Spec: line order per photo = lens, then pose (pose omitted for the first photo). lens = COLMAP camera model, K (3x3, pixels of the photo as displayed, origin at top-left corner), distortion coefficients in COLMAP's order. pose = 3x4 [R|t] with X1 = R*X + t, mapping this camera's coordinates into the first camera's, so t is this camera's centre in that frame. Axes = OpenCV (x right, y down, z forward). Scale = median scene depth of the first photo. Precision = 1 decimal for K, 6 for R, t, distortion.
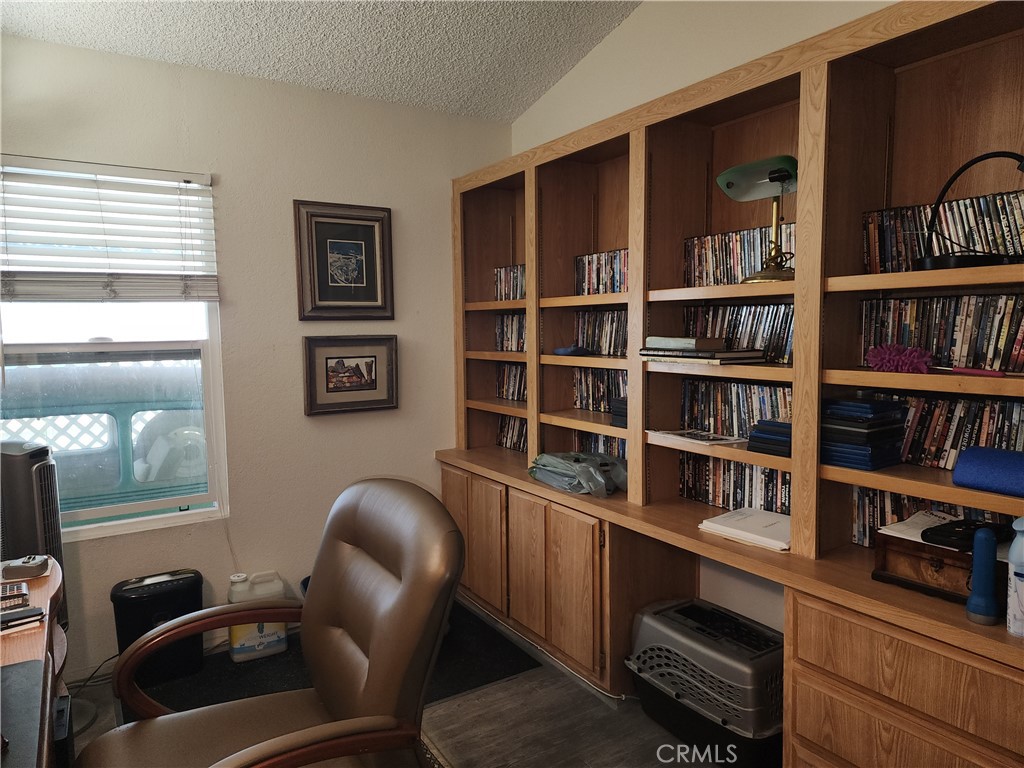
lens RADIAL K [[689.4, 0, 503.9], [0, 689.4, 384.6], [0, 0, 1]] dist [0.070582, -0.057068]
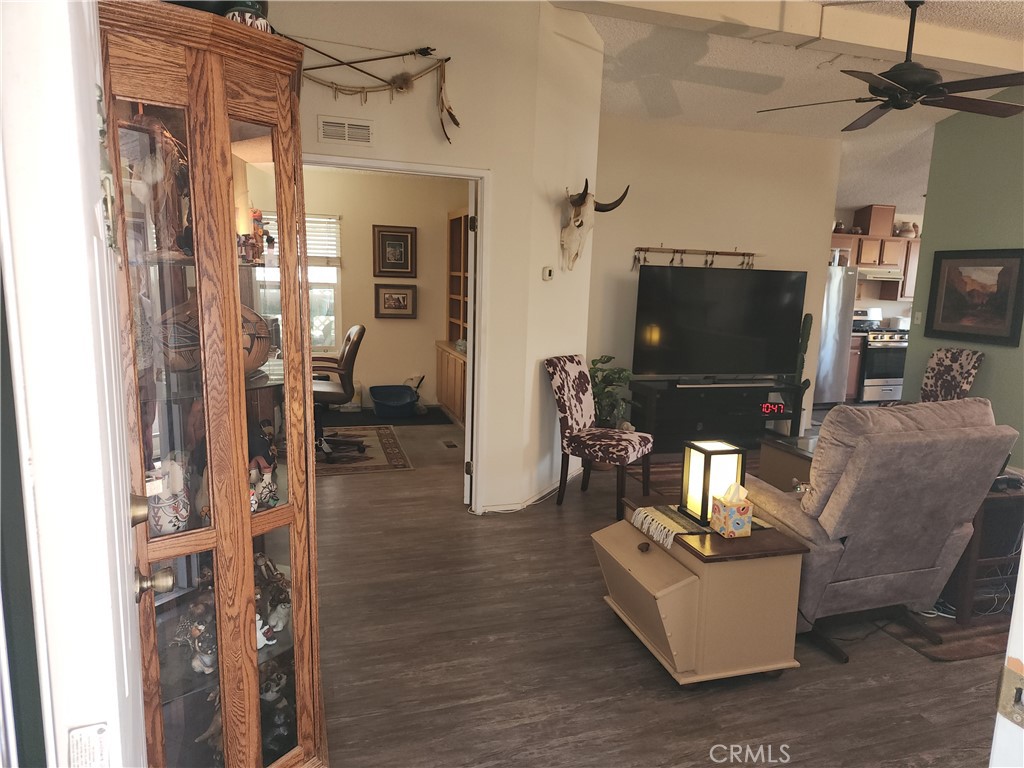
lens RADIAL K [[689.4, 0, 520.8], [0, 689.4, 390.2], [0, 0, 1]] dist [0.070582, -0.057068]
pose [[0.964777, 0.085993, -0.248619, 0.793416], [-0.066302, 0.994040, 0.086534, 0.052228], [0.254578, -0.067002, 0.964728, -1.143046]]
